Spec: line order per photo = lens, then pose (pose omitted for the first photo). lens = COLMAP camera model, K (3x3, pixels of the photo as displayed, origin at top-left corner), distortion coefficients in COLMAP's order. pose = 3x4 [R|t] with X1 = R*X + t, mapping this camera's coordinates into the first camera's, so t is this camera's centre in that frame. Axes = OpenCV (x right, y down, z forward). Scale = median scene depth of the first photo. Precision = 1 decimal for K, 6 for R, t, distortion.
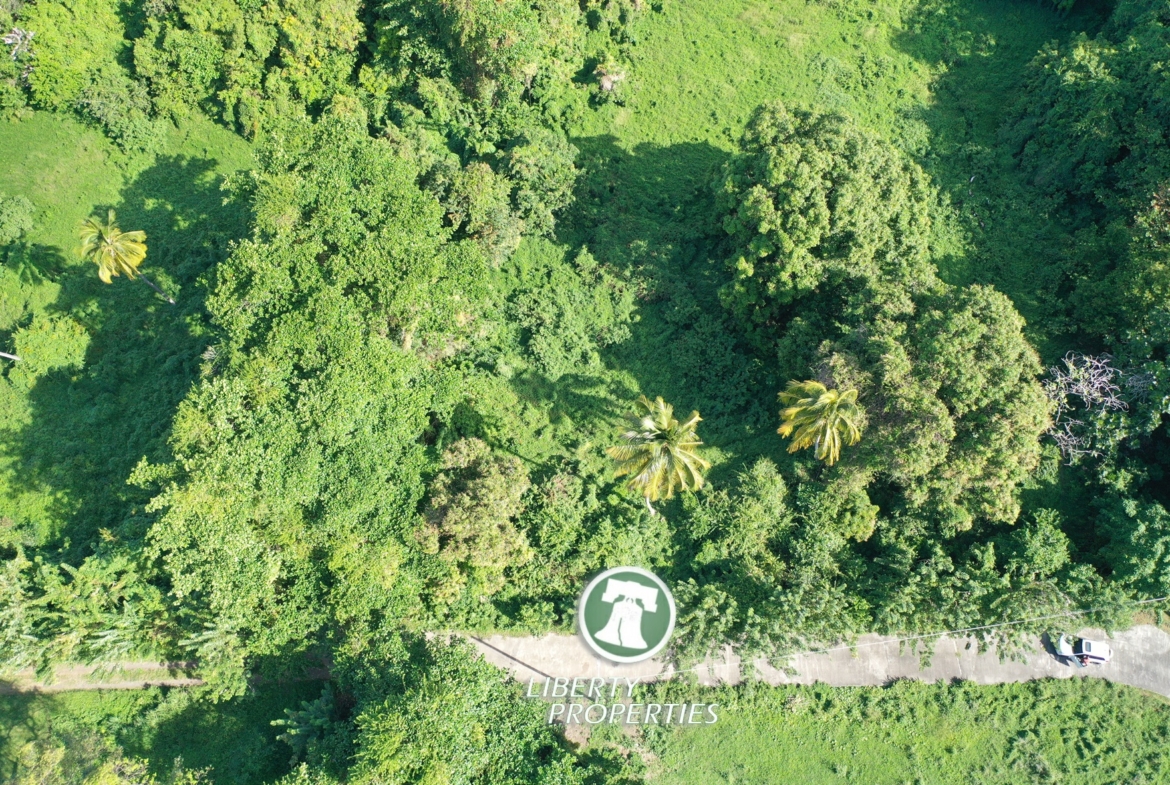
lens RADIAL K [[934.0, 0, 585.0], [0, 934.0, 392.5], [0, 0, 1]] dist [0.005770, 0.000278]
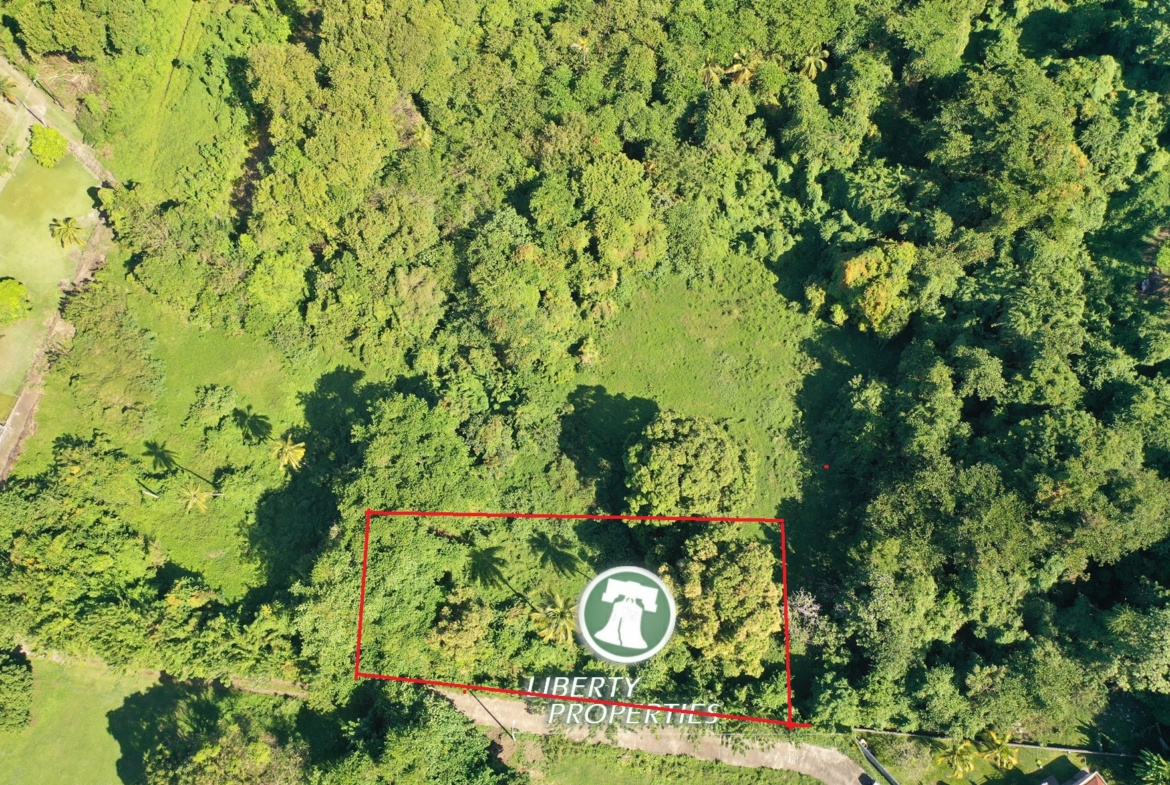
lens RADIAL K [[932.1, 0, 585.0], [0, 932.1, 392.5], [0, 0, 1]] dist [0.002886, -0.000595]
pose [[0.989163, 0.132414, -0.063431, 0.169744], [-0.132078, 0.991194, 0.009482, -0.367605], [0.064128, -0.001002, 0.997941, -0.784614]]
